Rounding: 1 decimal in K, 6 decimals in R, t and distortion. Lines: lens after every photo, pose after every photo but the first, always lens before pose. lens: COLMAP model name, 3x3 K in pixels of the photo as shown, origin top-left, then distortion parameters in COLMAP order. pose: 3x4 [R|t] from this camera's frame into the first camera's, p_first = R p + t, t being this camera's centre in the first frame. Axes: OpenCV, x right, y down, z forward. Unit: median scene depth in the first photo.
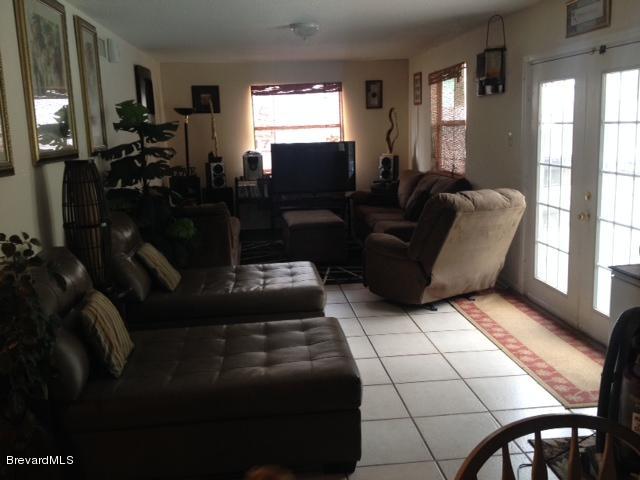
lens RADIAL K [[643.0, 0, 320.0], [0, 643.0, 240.0], [0, 0, 1]] dist [0.125731, -0.273132]
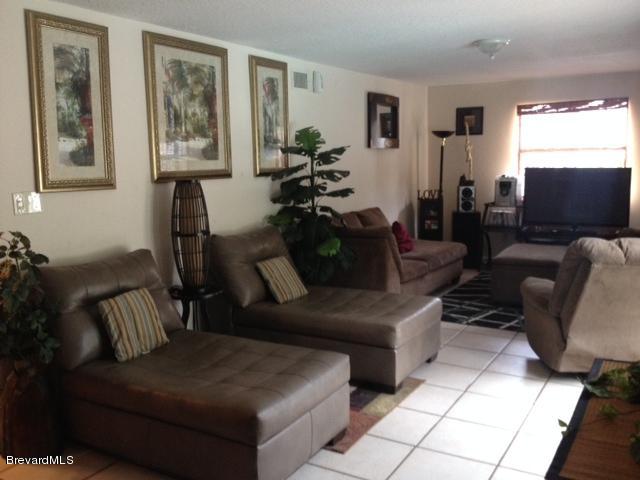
lens RADIAL K [[643.0, 0, 320.0], [0, 643.0, 240.0], [0, 0, 1]] dist [0.125731, -0.273132]
pose [[0.776869, 0.097123, -0.622127, 0.278614], [-0.113855, 0.993413, 0.012911, -0.027214], [0.619283, 0.060802, 0.782810, 0.111544]]
